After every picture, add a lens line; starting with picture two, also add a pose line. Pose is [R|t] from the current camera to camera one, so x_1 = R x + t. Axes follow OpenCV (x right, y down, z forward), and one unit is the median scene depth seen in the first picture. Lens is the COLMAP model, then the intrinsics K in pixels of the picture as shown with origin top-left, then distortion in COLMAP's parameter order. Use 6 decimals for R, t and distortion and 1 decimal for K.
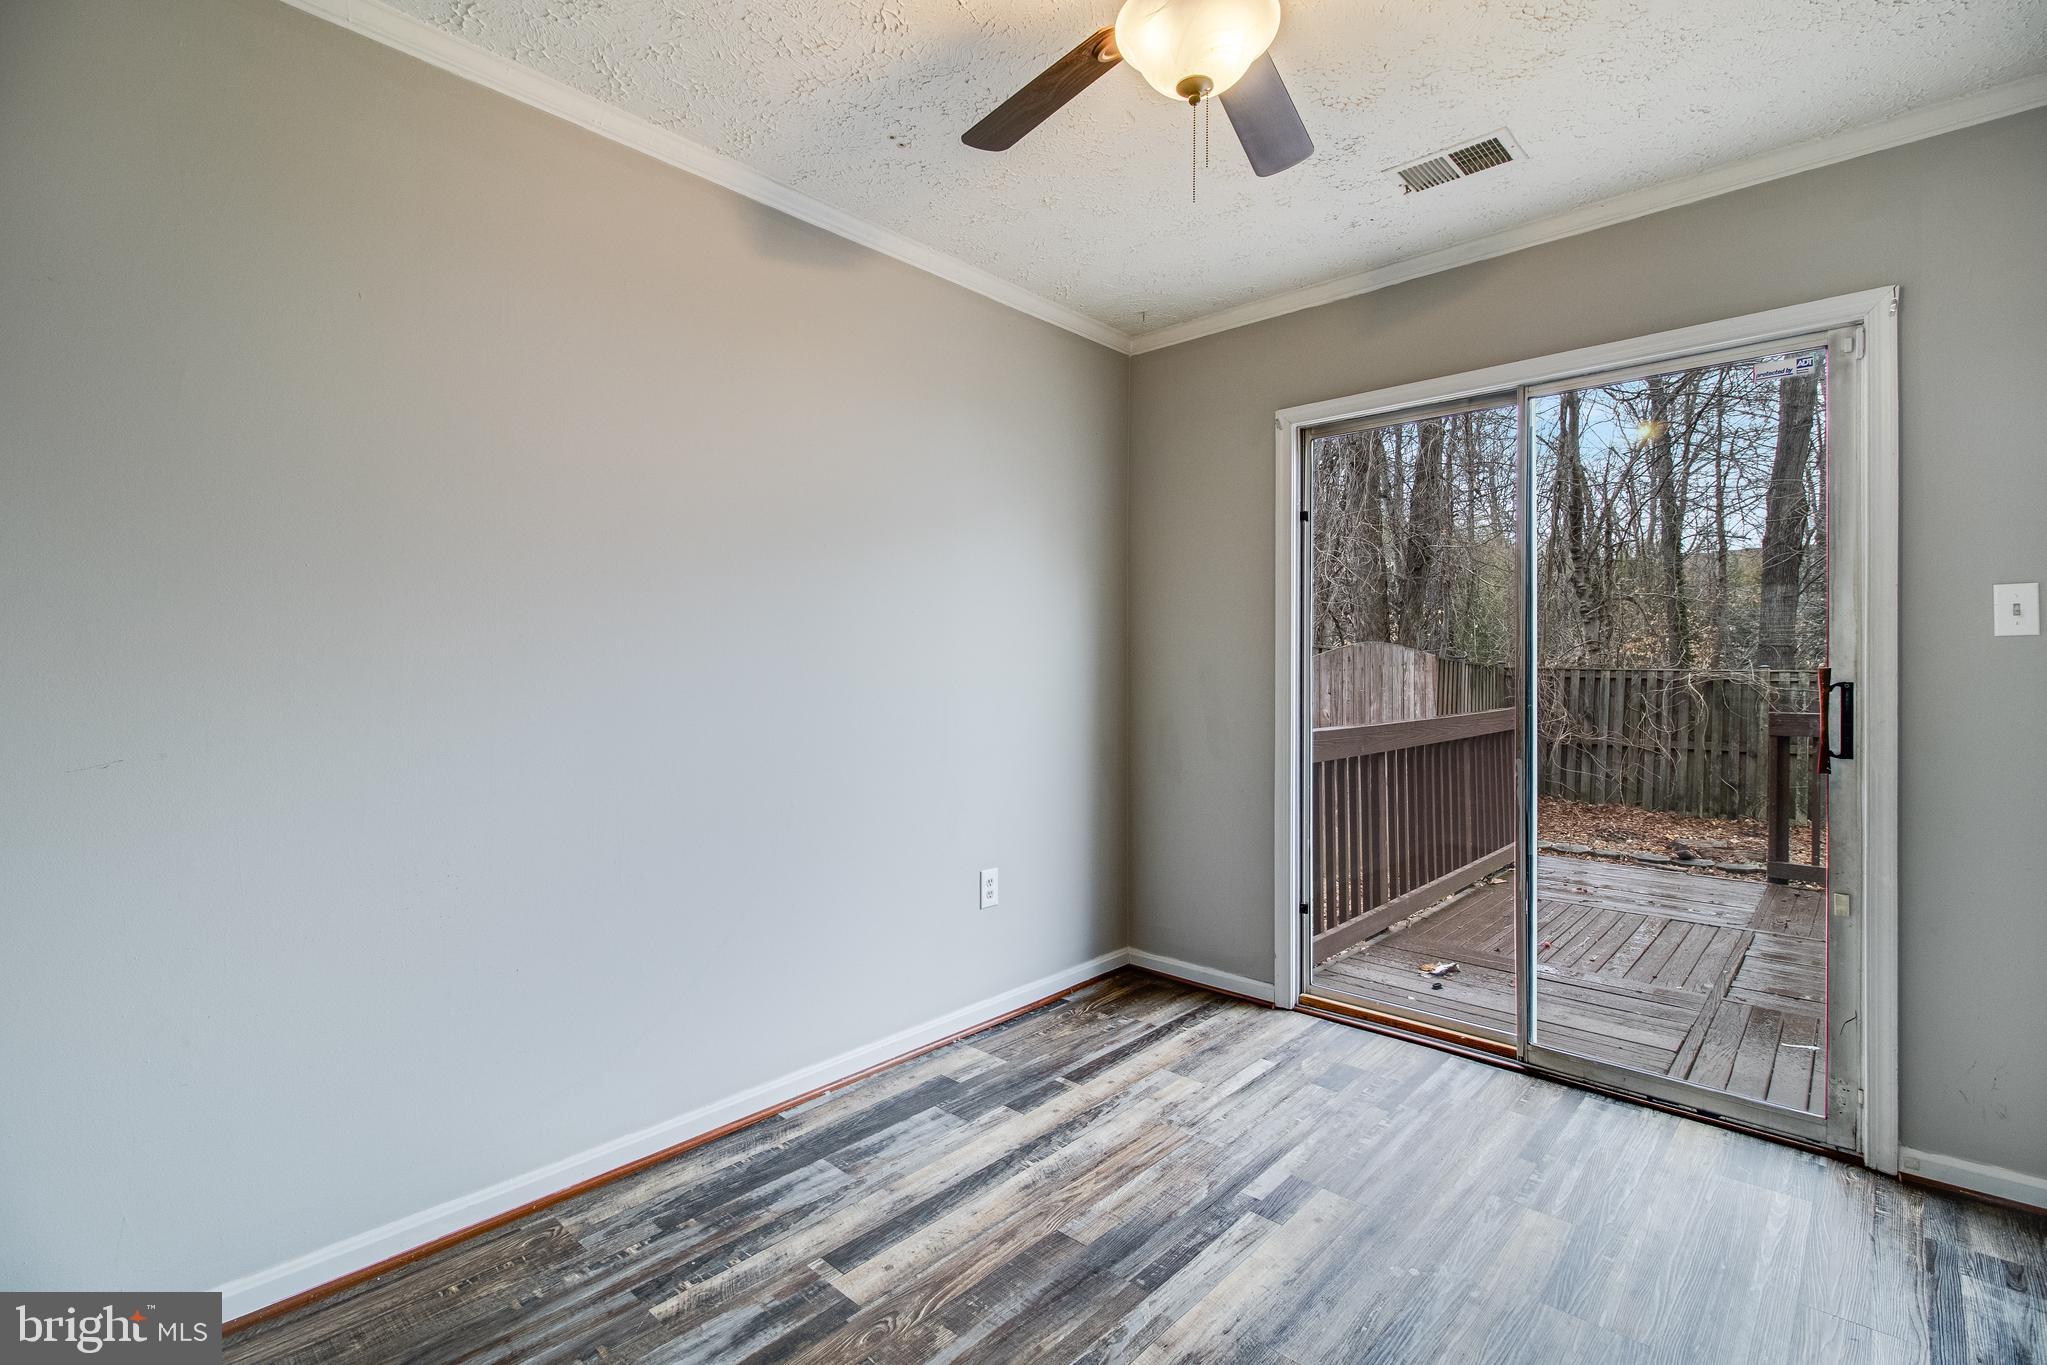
lens RADIAL K [[934.7, 0, 1026.2], [0, 934.7, 664.9], [0, 0, 1]] dist [0.009983, -0.002322]
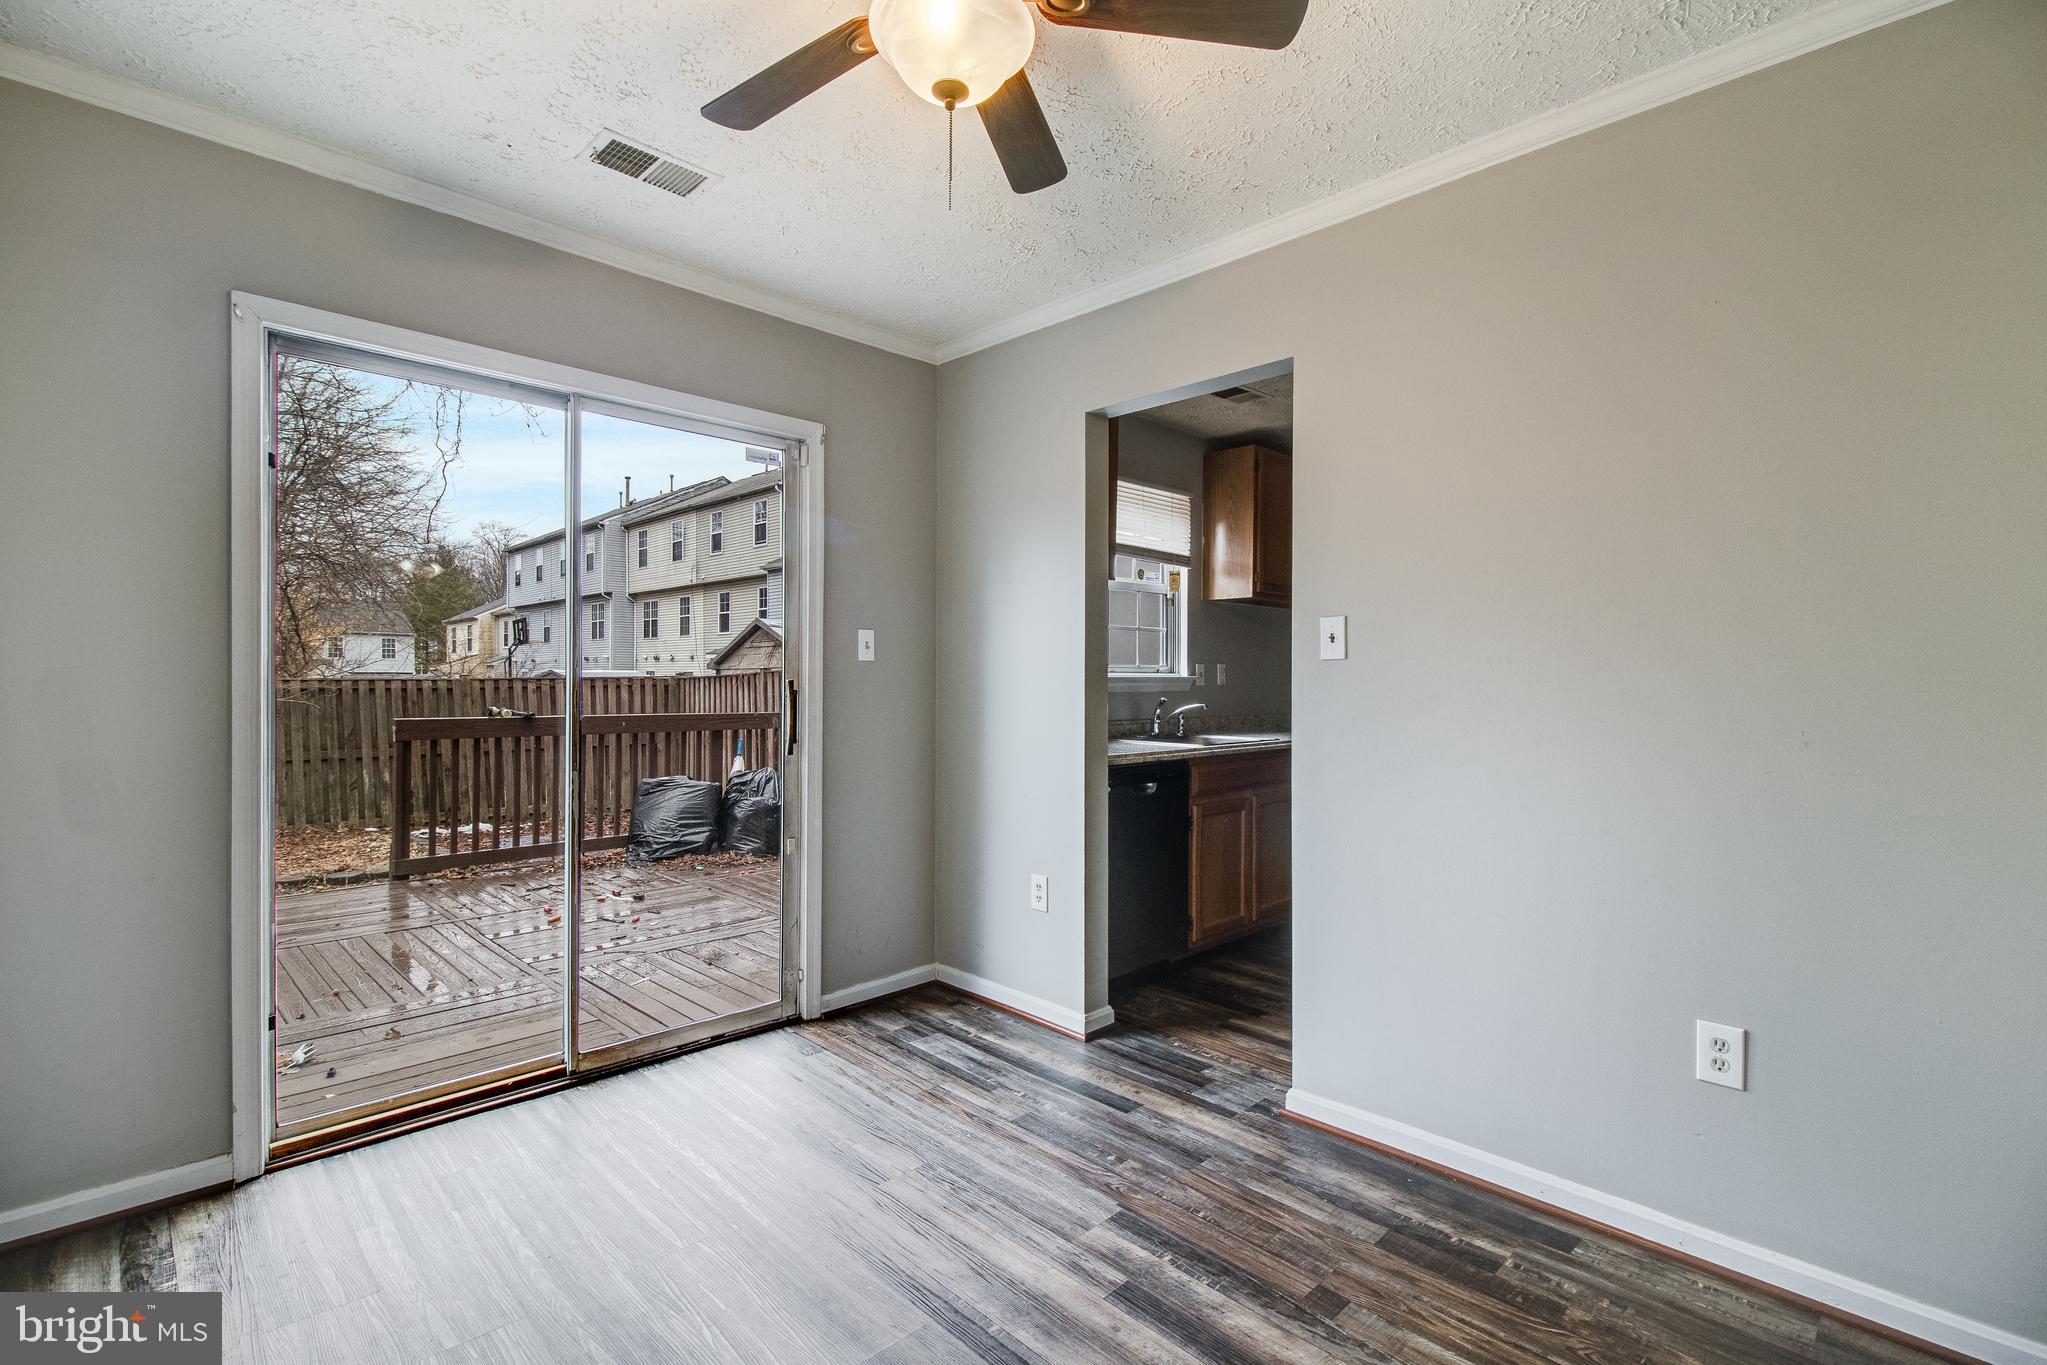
lens RADIAL K [[951.0, 0, 1032.3], [0, 951.0, 689.0], [0, 0, 1]] dist [0.013443, -0.007639]
pose [[0.044523, -0.012418, 0.998931, -0.505337], [-0.008647, 0.999880, 0.012816, -0.004087], [-0.998971, -0.009209, 0.044410, 0.523279]]
